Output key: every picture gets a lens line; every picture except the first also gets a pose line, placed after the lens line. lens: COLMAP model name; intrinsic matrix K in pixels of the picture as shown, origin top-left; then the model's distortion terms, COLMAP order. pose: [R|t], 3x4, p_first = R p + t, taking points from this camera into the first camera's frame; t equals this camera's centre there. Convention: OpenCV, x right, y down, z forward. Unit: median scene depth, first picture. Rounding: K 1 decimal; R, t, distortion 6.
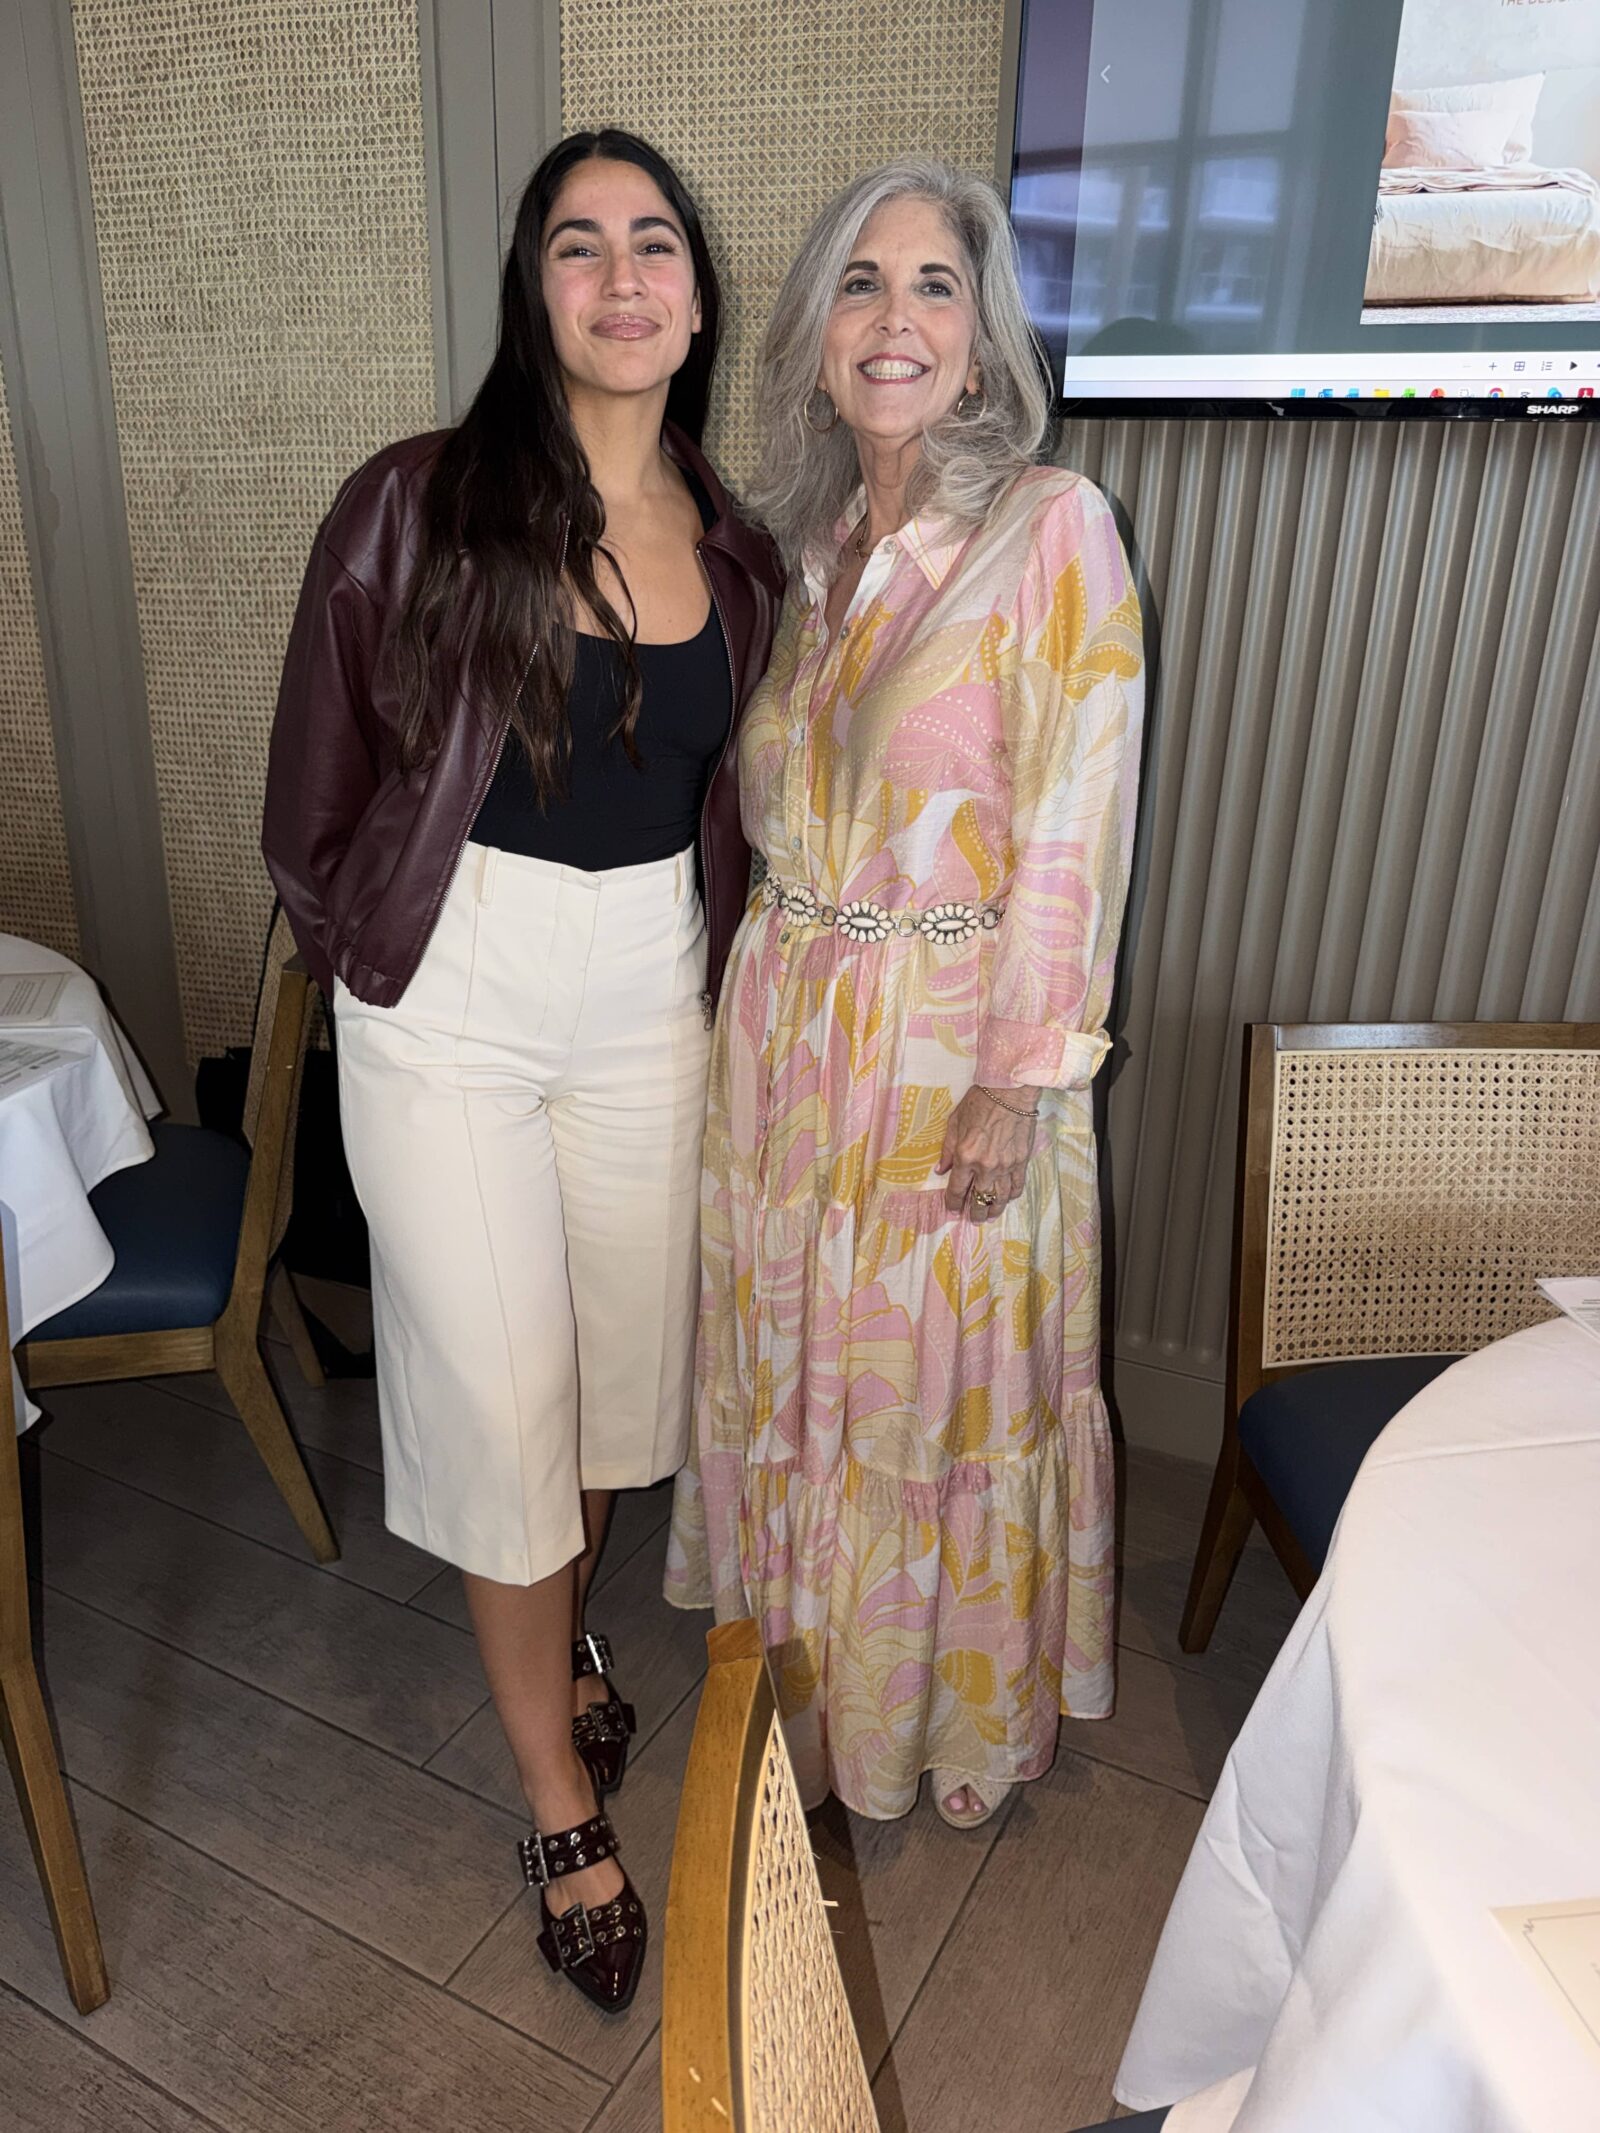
lens RADIAL K [[1525.2, 0, 789.5], [0, 1525.2, 1068.1], [0, 0, 1]] dist [-0.000010, -0.001613]
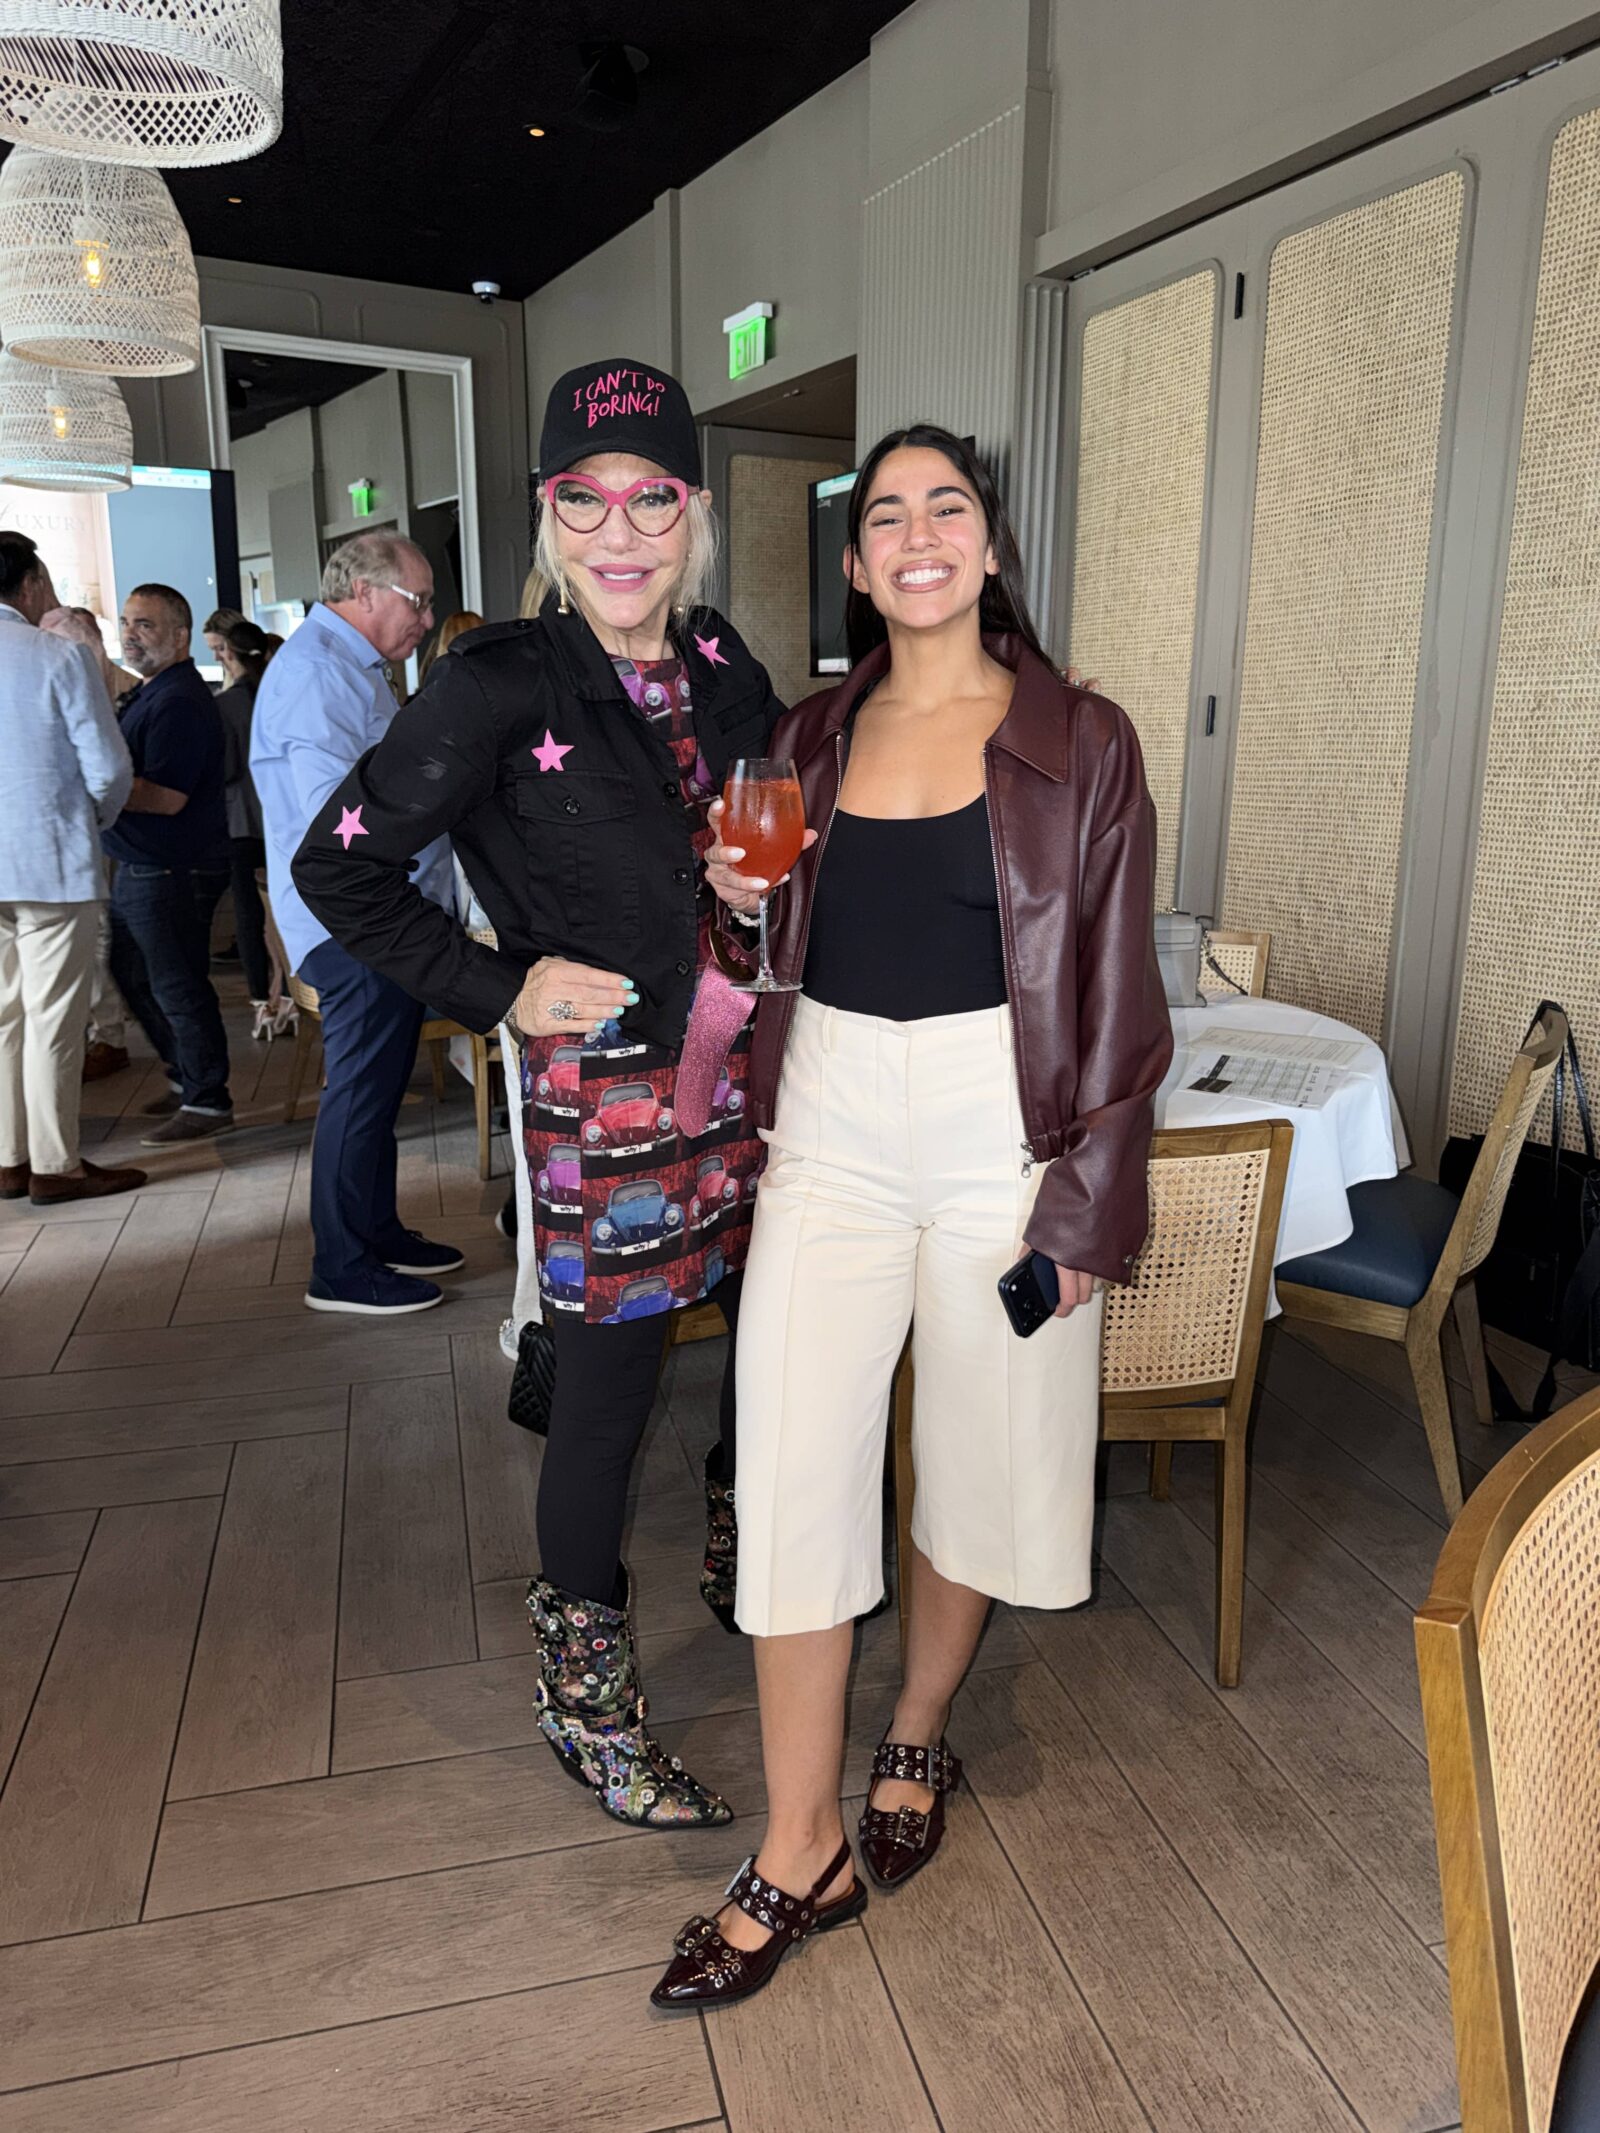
lens RADIAL K [[1525.2, 0, 802.5], [0, 1525.2, 1058.7], [0, 0, 1]] dist [-0.000010, -0.001613]
pose [[0.681949, 0.142313, -0.717421, 0.134492], [-0.235950, 0.971251, -0.031620, 0.088369], [0.692296, 0.190839, 0.695922, -0.246186]]
